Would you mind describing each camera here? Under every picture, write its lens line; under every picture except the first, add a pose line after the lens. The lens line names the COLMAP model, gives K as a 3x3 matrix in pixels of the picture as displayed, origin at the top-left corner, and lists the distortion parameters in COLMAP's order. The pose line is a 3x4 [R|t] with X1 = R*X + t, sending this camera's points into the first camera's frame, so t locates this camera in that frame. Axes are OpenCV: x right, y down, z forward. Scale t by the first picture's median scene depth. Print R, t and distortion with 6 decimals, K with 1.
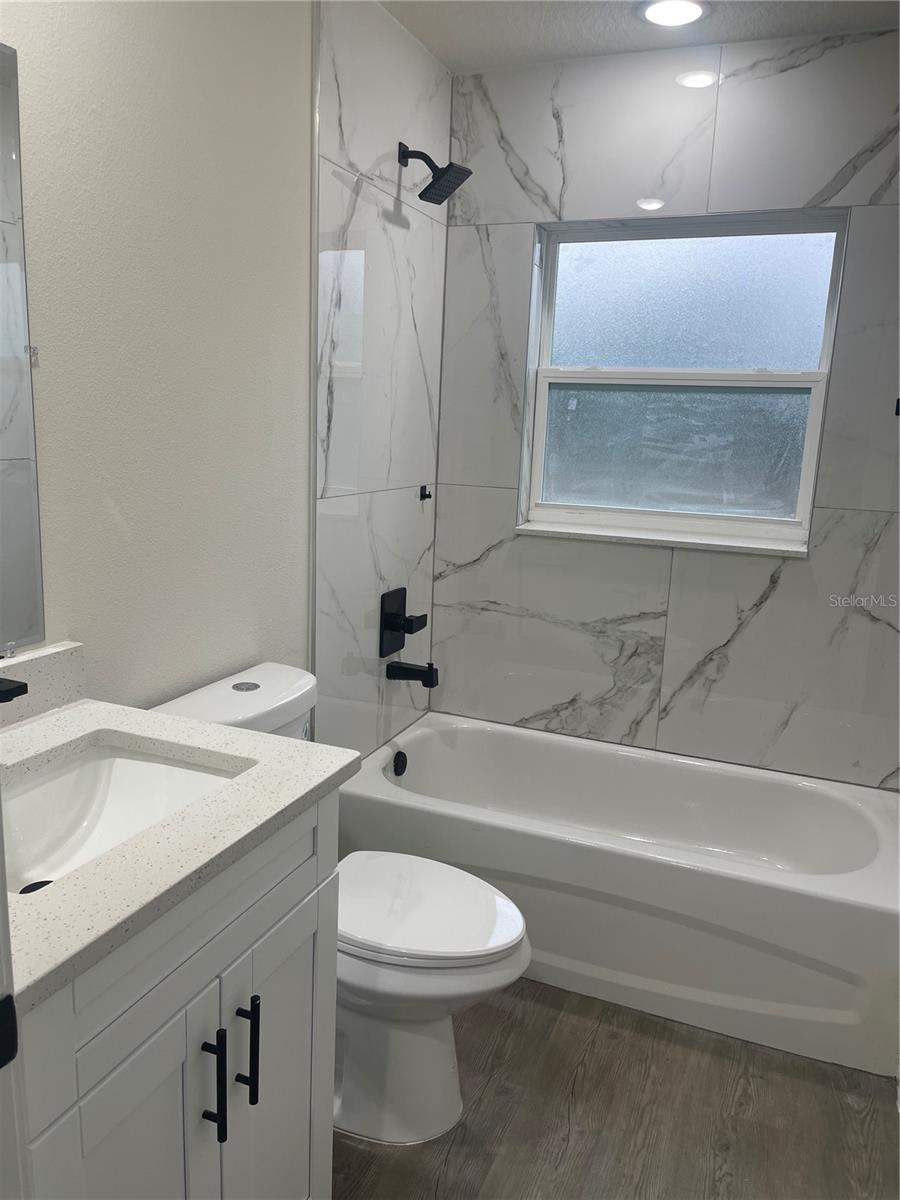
lens RADIAL K [[904.3, 0, 441.3], [0, 904.3, 607.0], [0, 0, 1]] dist [0.085618, -0.110380]
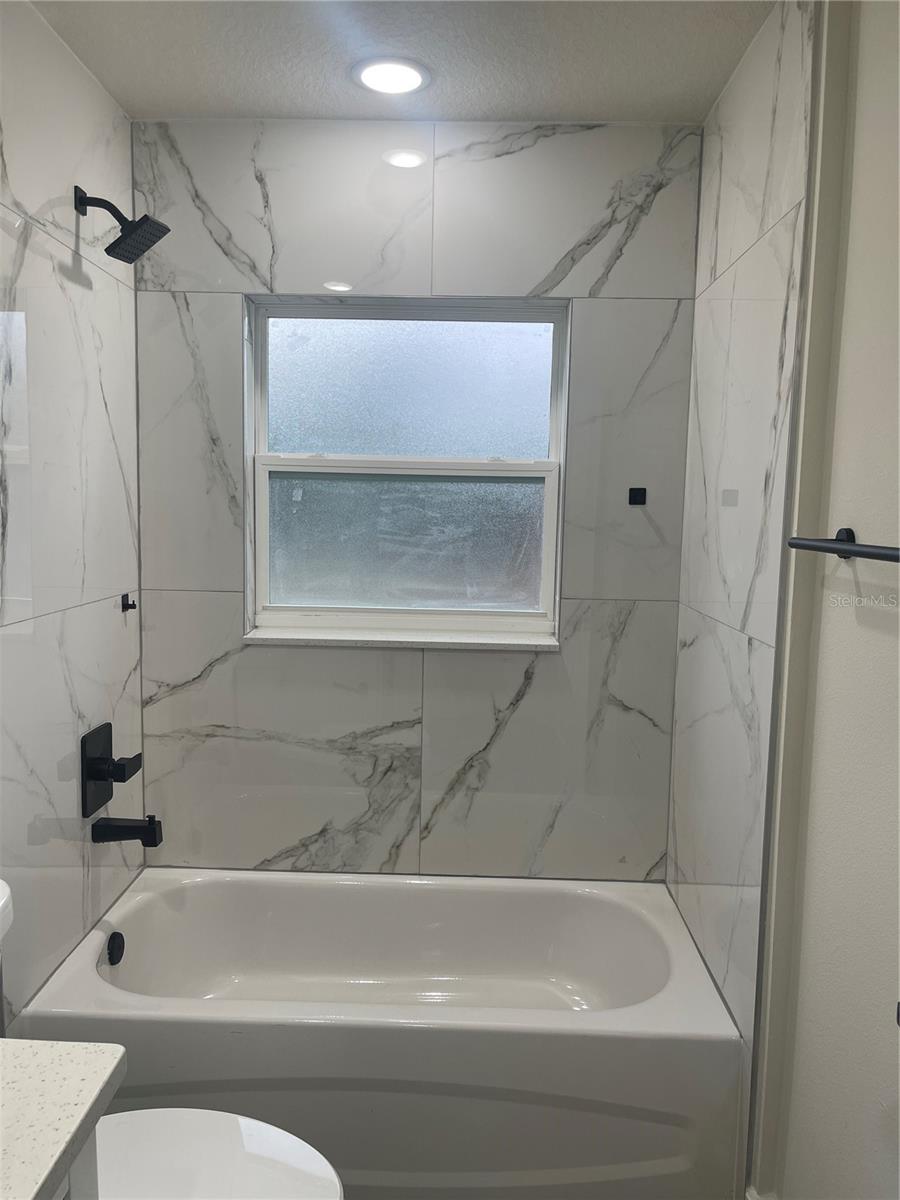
lens RADIAL K [[904.3, 0, 441.3], [0, 904.3, 607.0], [0, 0, 1]] dist [0.085618, -0.110380]
pose [[0.933811, -0.059440, 0.352795, -0.046387], [0.088251, 0.993900, -0.066135, -0.044782], [-0.346712, 0.092892, 0.933361, 0.139307]]
